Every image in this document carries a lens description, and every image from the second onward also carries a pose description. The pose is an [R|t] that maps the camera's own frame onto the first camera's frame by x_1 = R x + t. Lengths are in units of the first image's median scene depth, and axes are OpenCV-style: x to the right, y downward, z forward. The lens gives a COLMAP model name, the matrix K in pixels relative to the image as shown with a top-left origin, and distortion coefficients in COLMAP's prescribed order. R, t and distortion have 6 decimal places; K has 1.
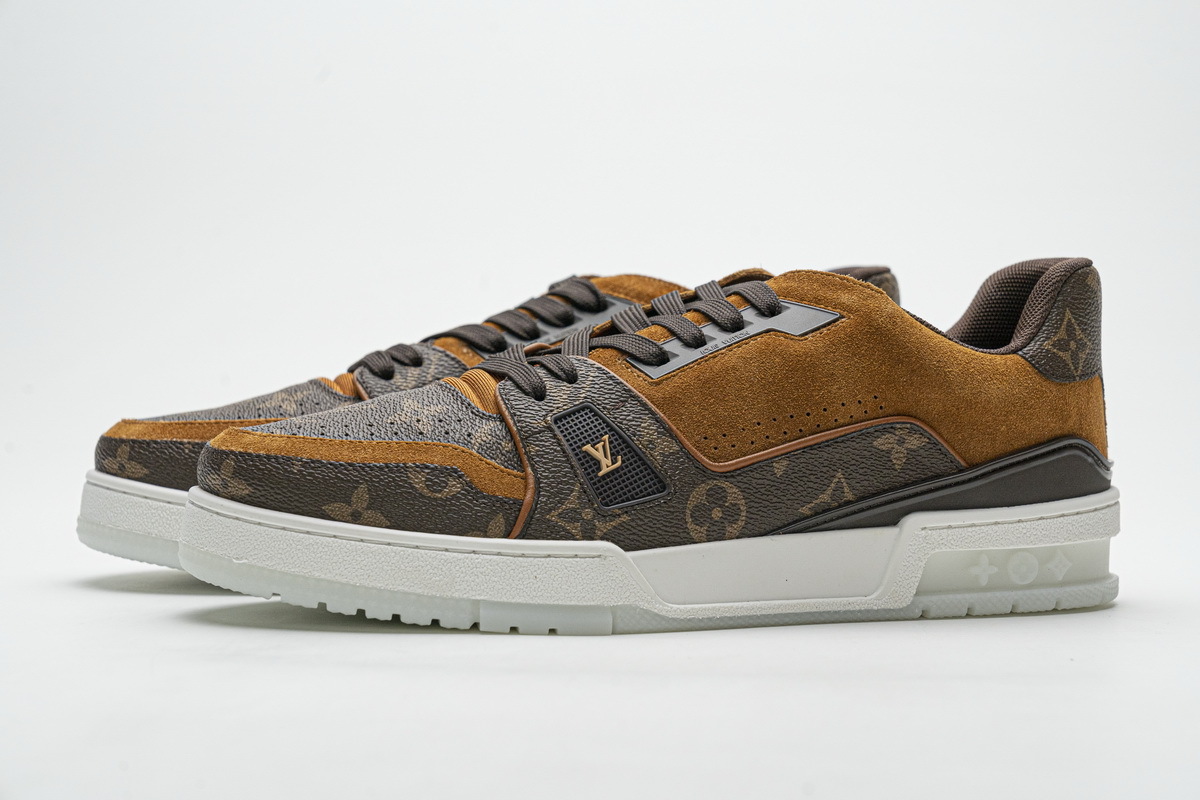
lens RADIAL K [[2351.4, 0, 613.6], [0, 2351.4, 400.4], [0, 0, 1]] dist [0.042094, -0.258988]
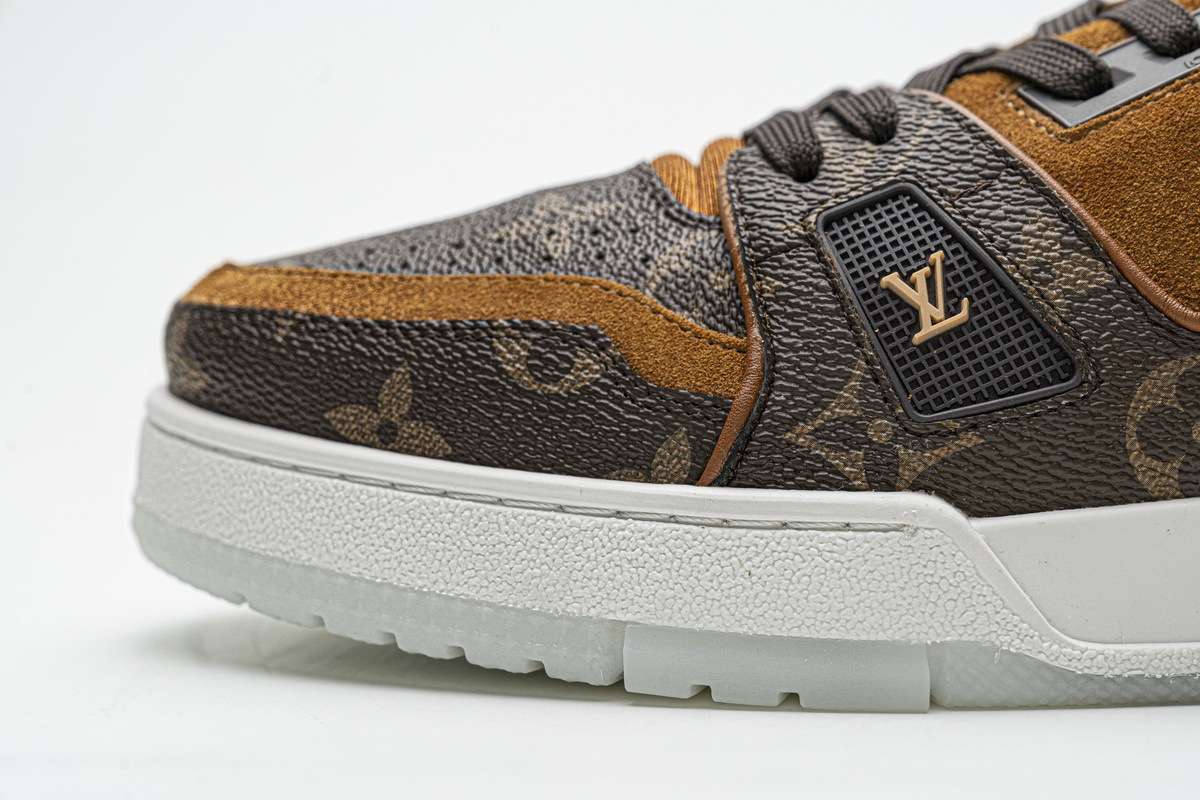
lens RADIAL K [[2351.4, 0, 613.6], [0, 2351.4, 400.4], [0, 0, 1]] dist [0.042094, -0.258988]
pose [[0.933350, -0.003726, -0.358948, 0.097522], [0.010992, 0.999774, 0.018203, 0.033704], [0.358799, -0.020936, 0.933180, 0.565709]]
